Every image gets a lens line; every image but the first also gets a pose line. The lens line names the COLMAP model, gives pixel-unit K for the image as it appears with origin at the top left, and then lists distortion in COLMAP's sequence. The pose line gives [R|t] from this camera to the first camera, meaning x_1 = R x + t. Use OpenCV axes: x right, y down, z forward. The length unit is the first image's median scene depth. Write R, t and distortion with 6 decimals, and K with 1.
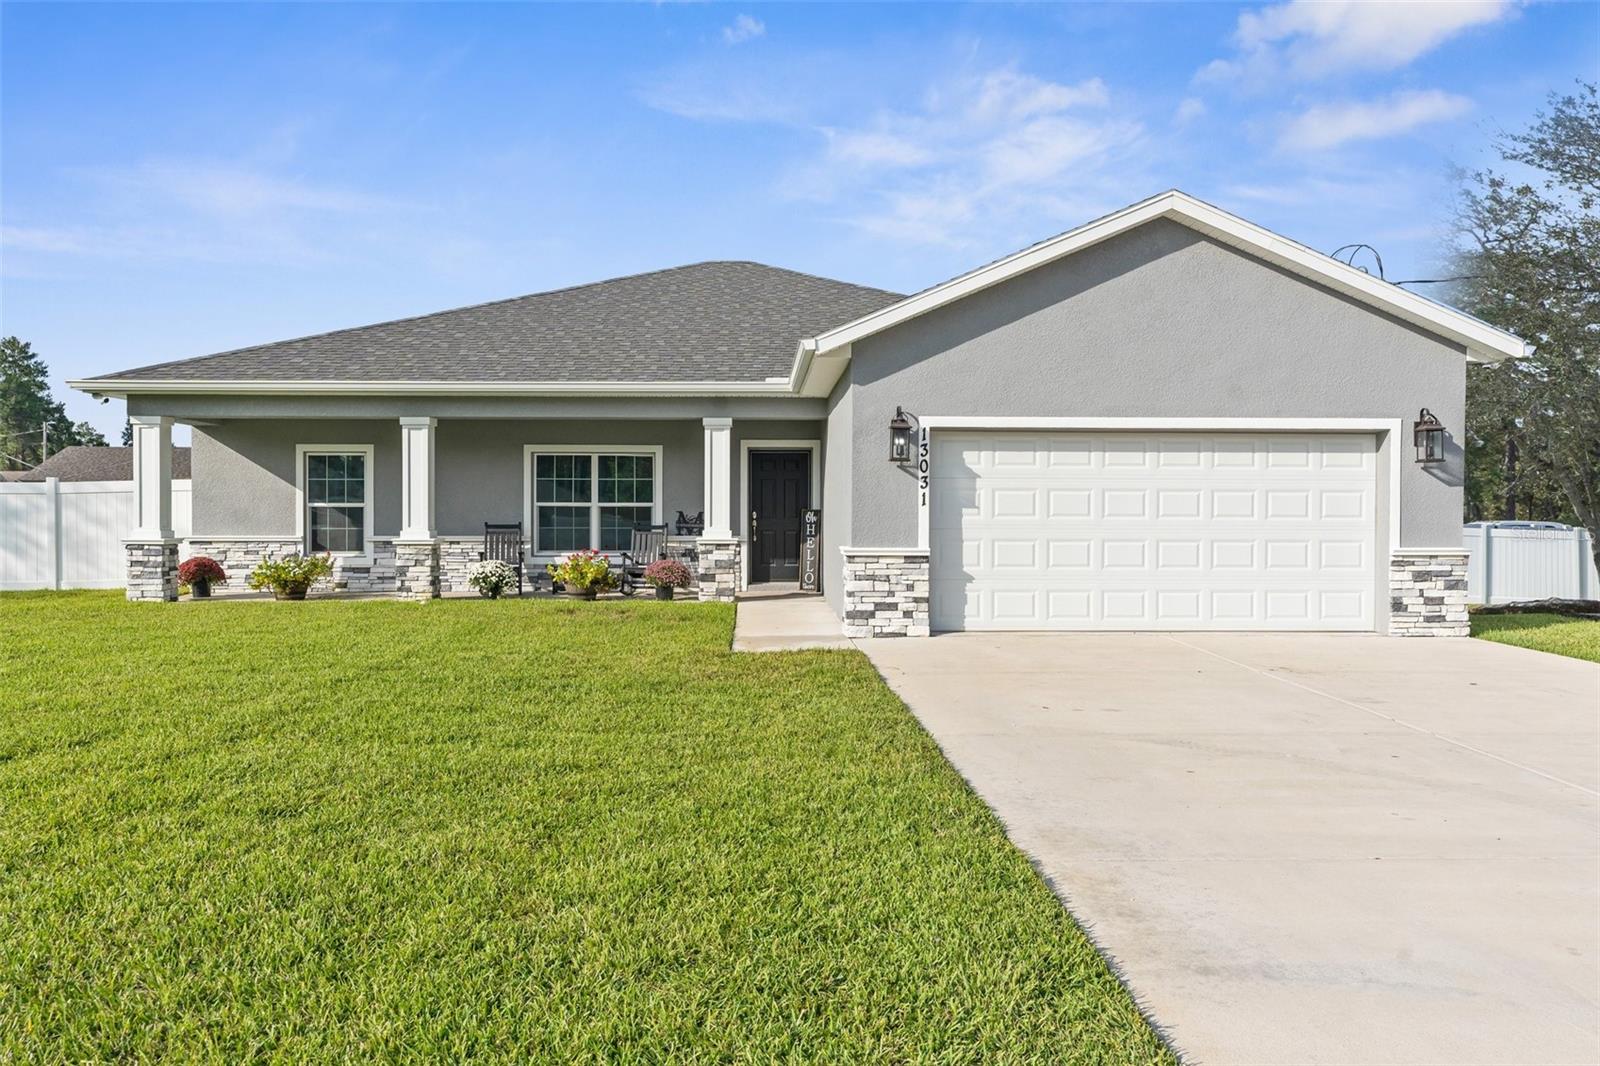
lens RADIAL K [[1195.7, 0, 800.0], [0, 1195.7, 533.0], [0, 0, 1]] dist [0.008253, 0.003469]
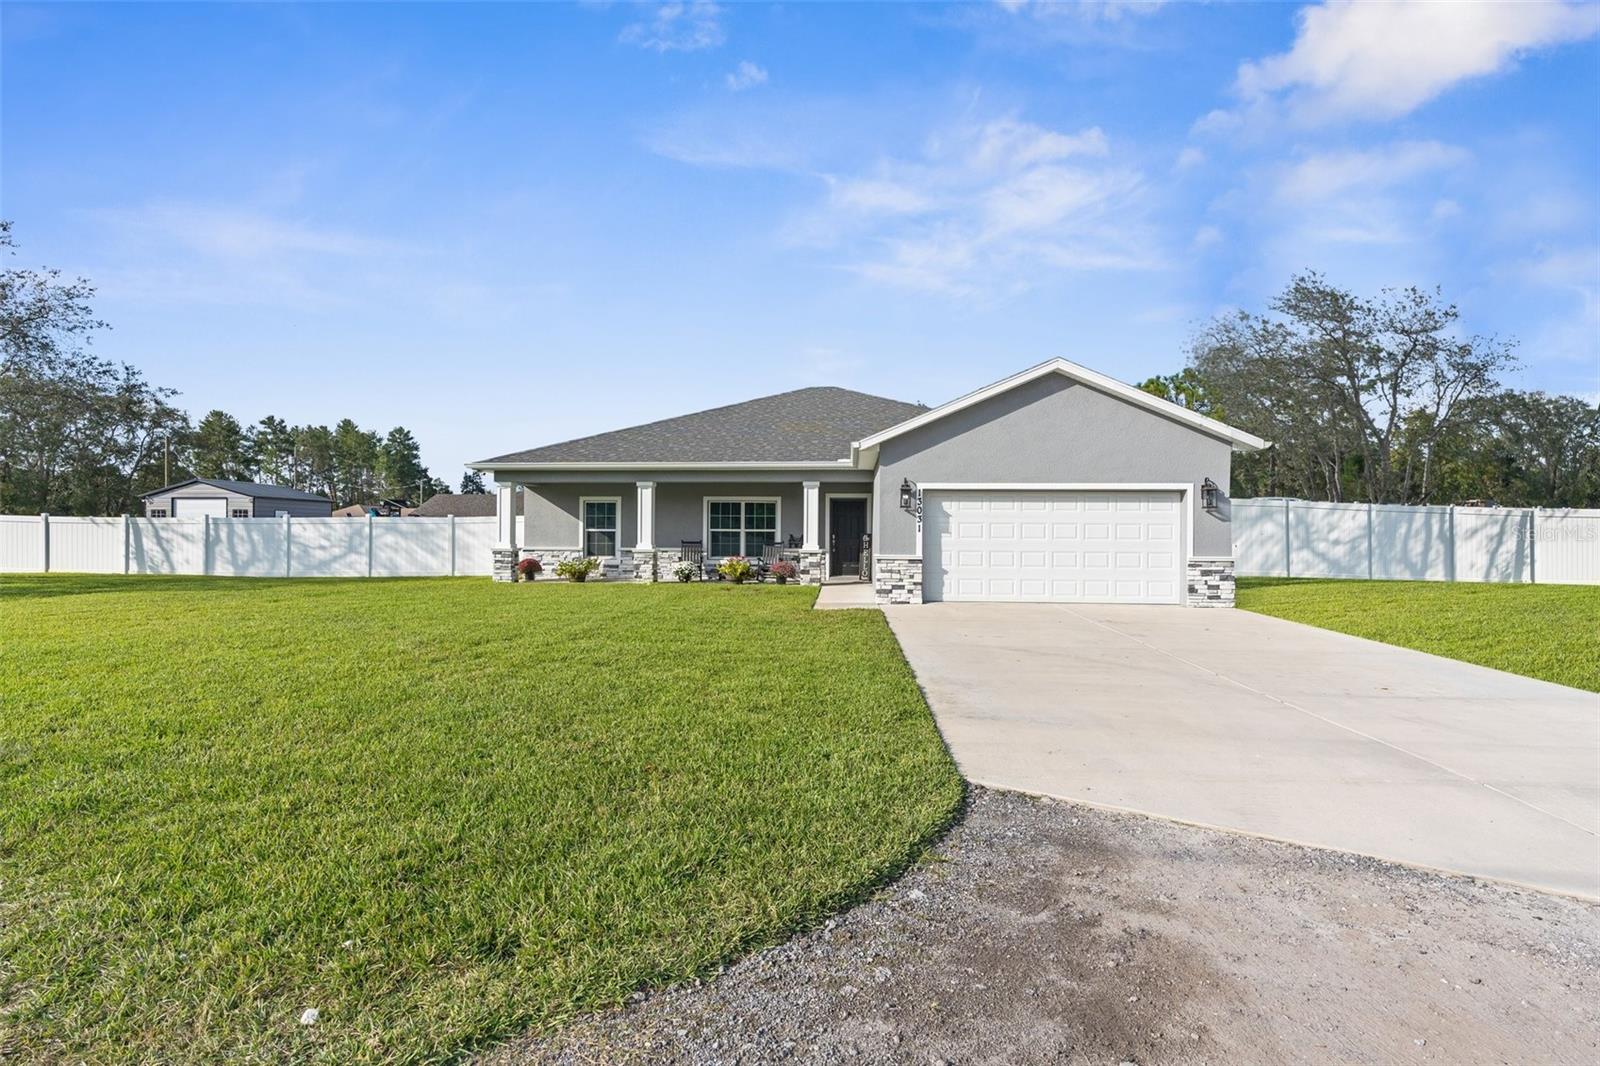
lens RADIAL K [[784.7, 0, 800.0], [0, 784.7, 533.0], [0, 0, 1]] dist [0.002229, -0.000478]
pose [[0.994825, 0.003274, -0.101549, 0.032934], [-0.005247, 0.999803, -0.019166, 0.002007], [0.101466, 0.019600, 0.994646, -0.155741]]
